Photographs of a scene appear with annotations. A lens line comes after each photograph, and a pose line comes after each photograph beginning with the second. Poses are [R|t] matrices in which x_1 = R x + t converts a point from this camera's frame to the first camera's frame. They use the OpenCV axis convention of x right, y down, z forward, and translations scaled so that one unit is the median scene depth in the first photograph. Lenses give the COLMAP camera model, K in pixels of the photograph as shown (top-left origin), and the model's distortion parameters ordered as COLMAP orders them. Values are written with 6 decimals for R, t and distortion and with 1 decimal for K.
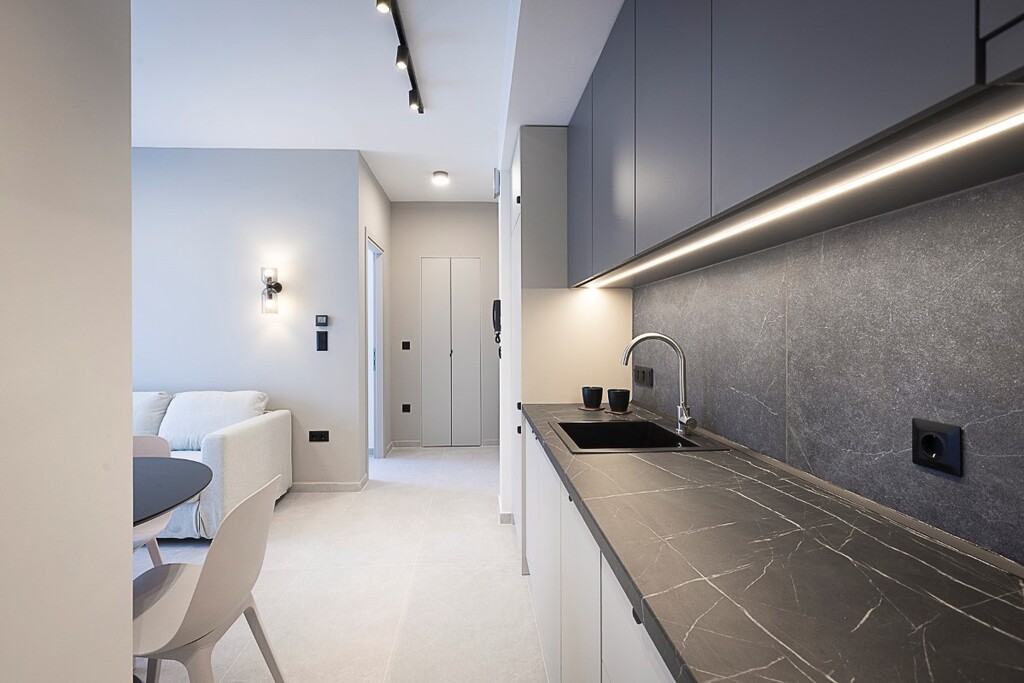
lens RADIAL K [[448.5, 0, 505.8], [0, 448.5, 335.4], [0, 0, 1]] dist [-0.001869, -0.000483]
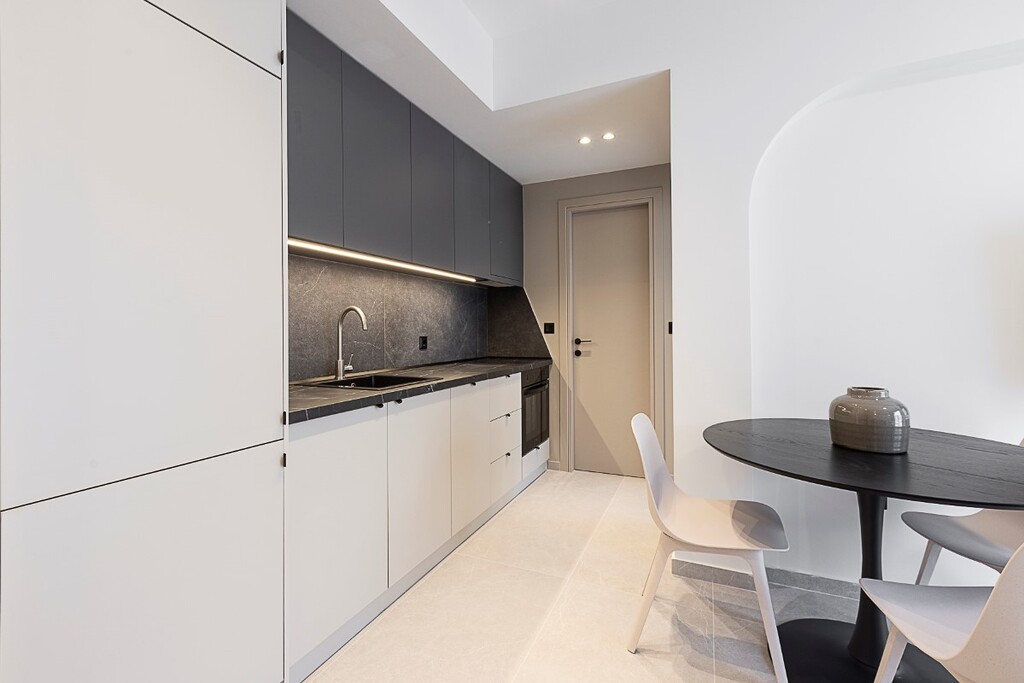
lens RADIAL K [[459.7, 0, 493.1], [0, 459.7, 331.3], [0, 0, 1]] dist [-0.000011, 0.000012]
pose [[-0.872551, 0.007688, 0.488463, -1.033557], [0.011232, 0.999928, 0.004326, 0.100323], [-0.488395, 0.009262, -0.872574, 2.920257]]
